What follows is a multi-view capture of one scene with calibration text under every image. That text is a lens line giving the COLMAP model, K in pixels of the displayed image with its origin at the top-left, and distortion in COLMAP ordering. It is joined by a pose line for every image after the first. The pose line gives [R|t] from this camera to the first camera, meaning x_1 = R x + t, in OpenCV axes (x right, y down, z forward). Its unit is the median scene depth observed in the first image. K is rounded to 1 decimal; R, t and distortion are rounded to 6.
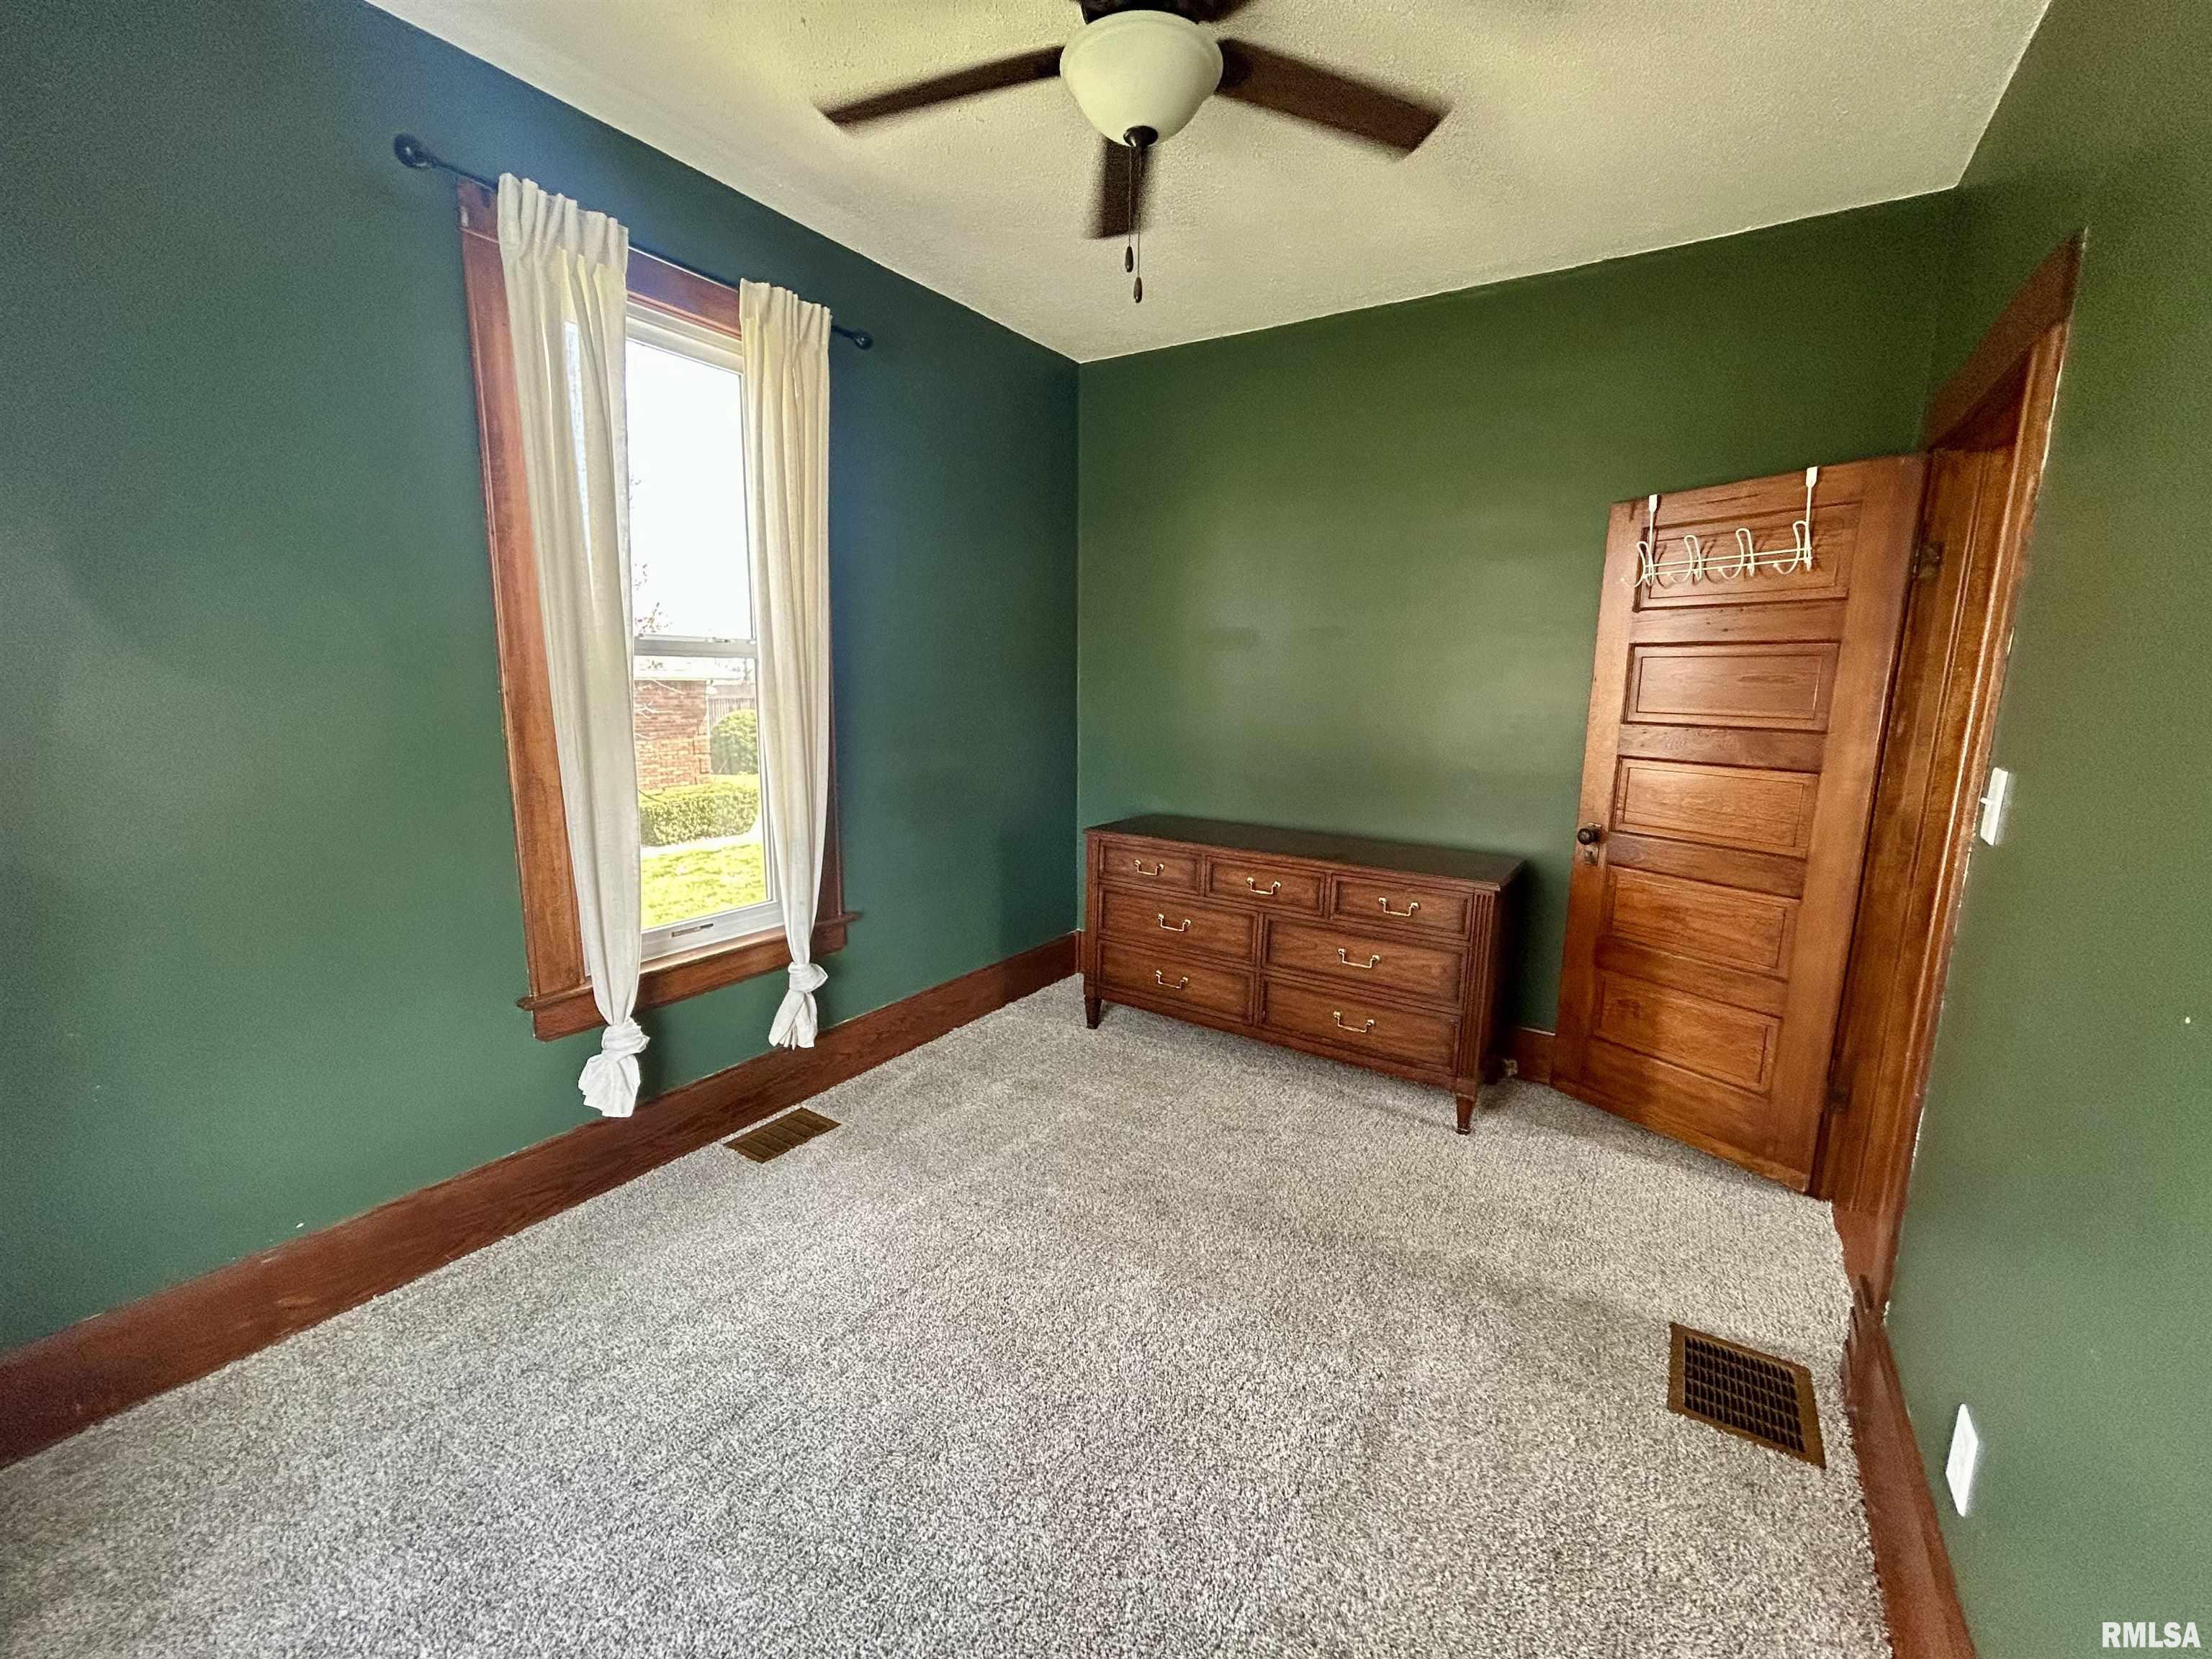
lens RADIAL K [[898.1, 0, 1101.7], [0, 898.1, 828.8], [0, 0, 1]] dist [-0.001056, 0.000349]
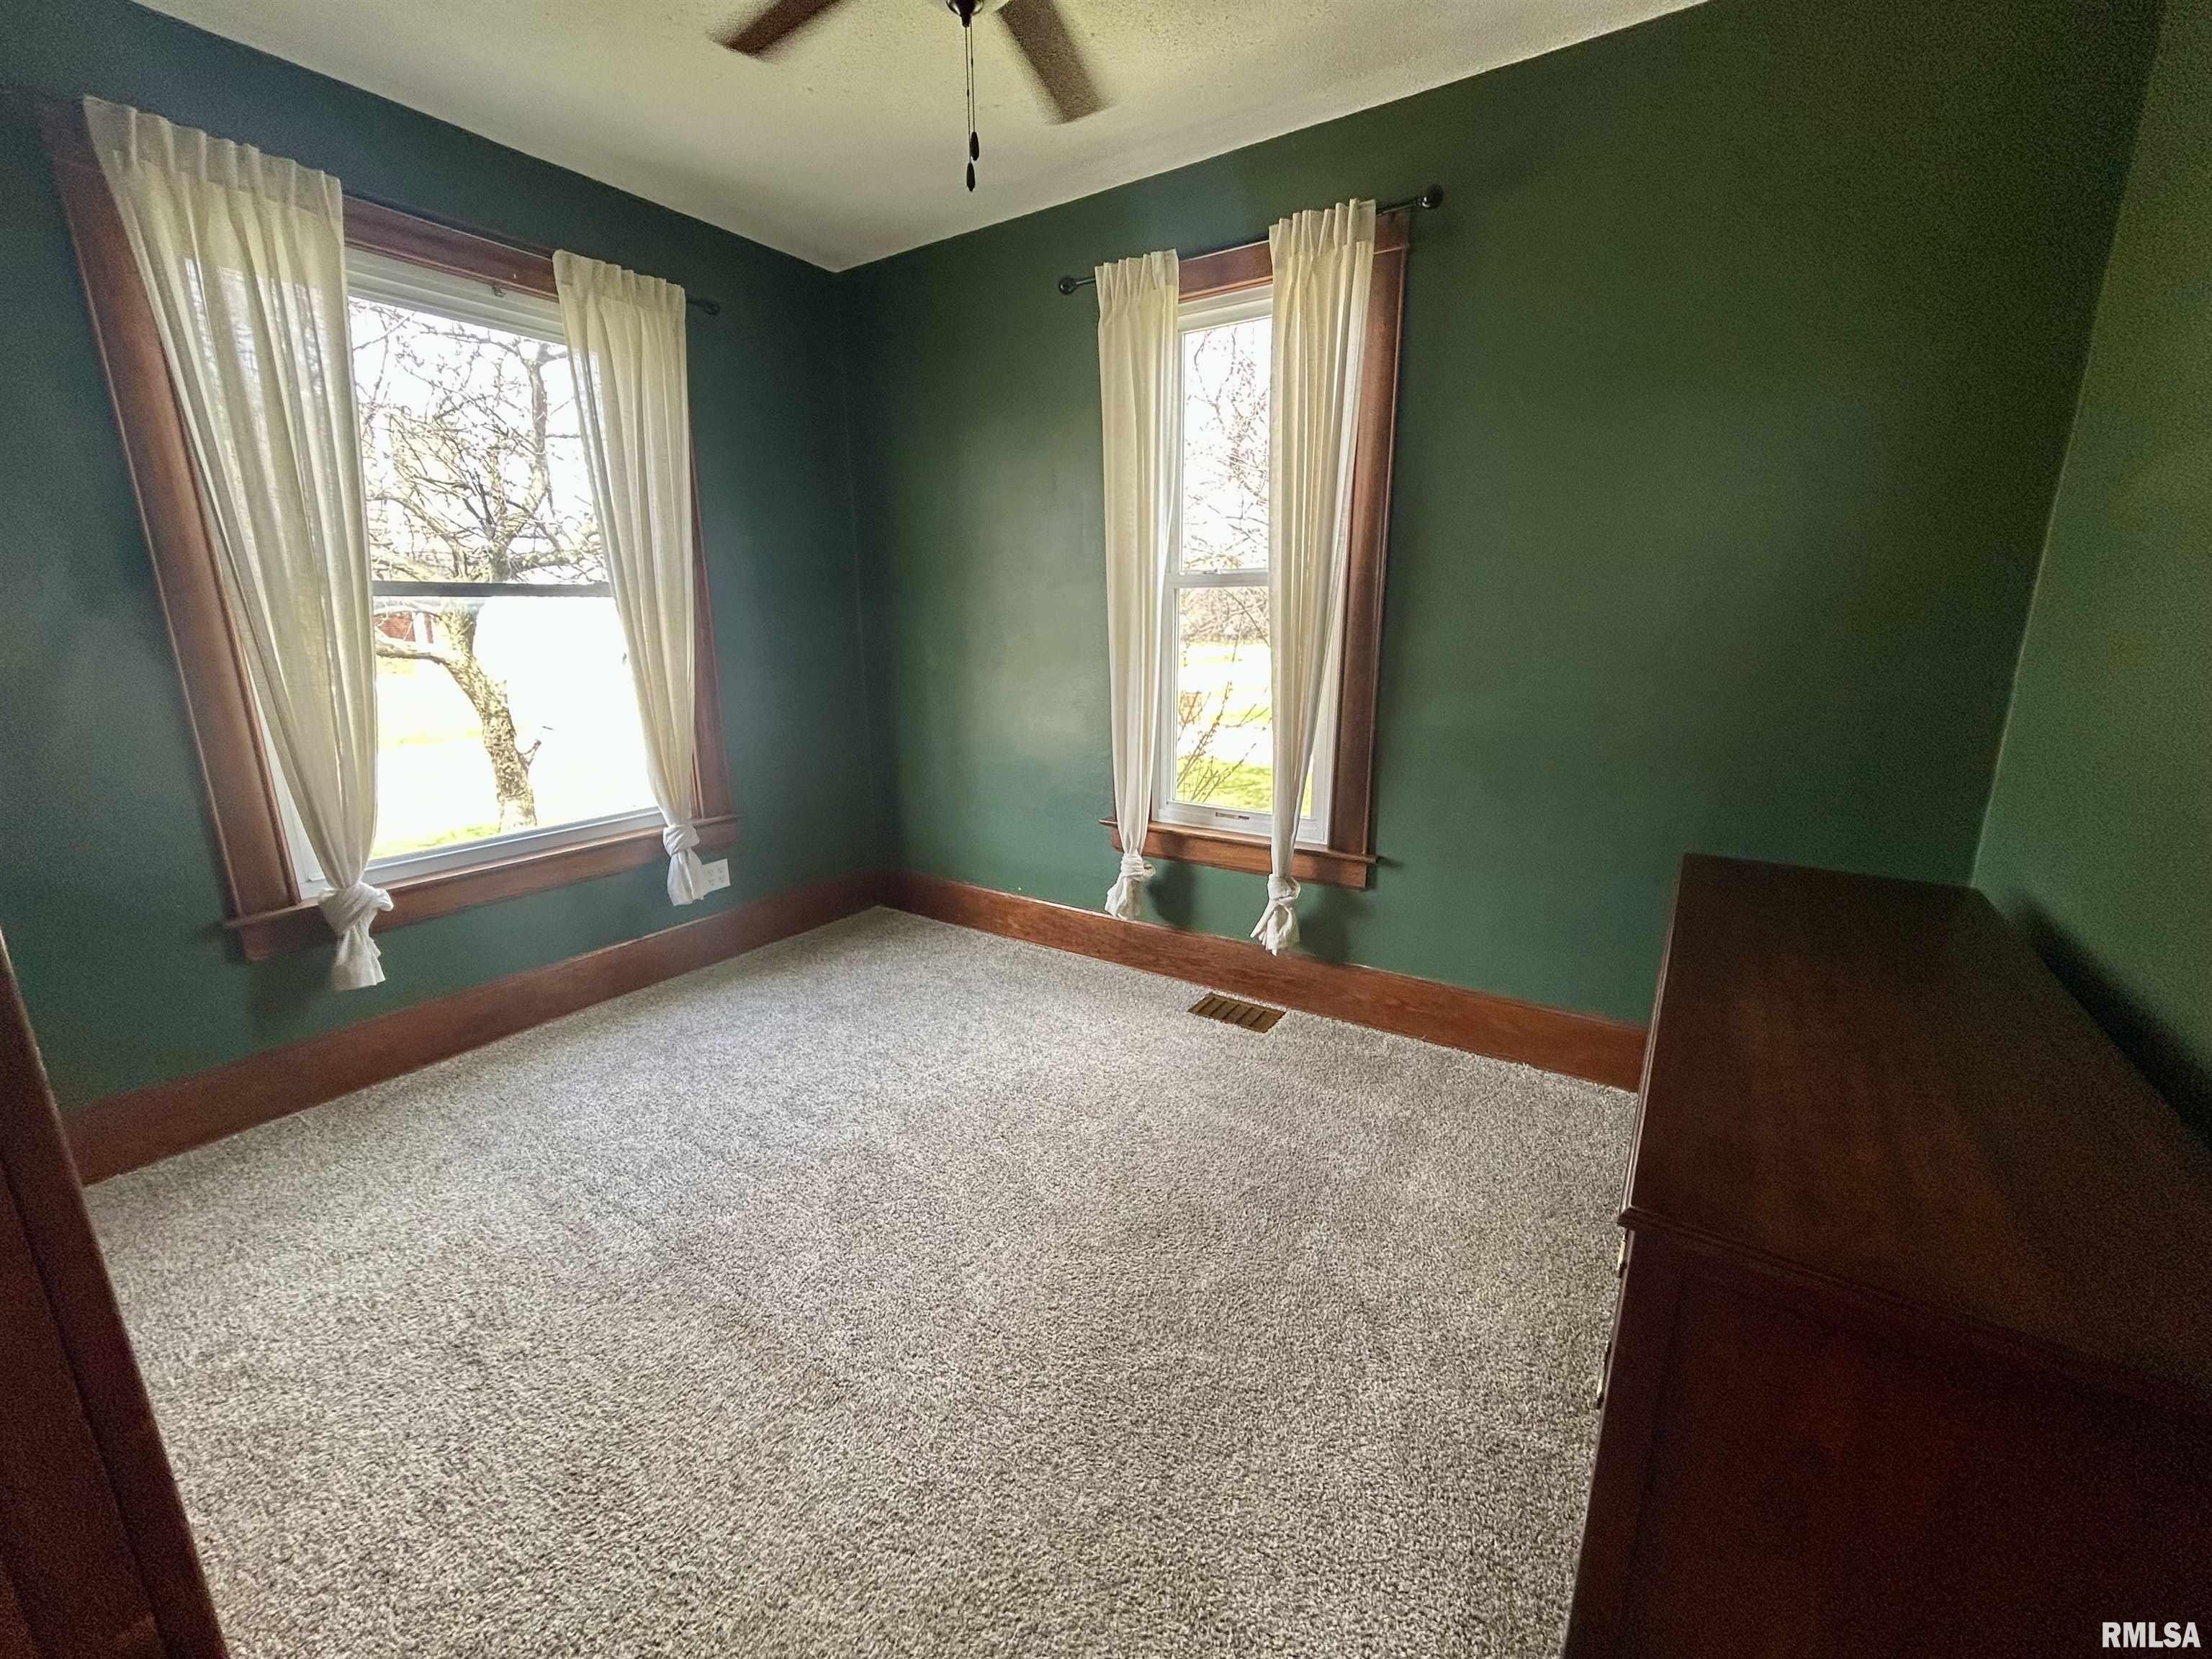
lens RADIAL K [[898.1, 0, 1101.7], [0, 898.1, 828.8], [0, 0, 1]] dist [-0.001056, 0.000349]
pose [[0.000312, 0.225375, -0.974272, 0.710120], [-0.161937, 0.961424, 0.222351, -0.108603], [0.986801, 0.157701, 0.036796, 0.768723]]
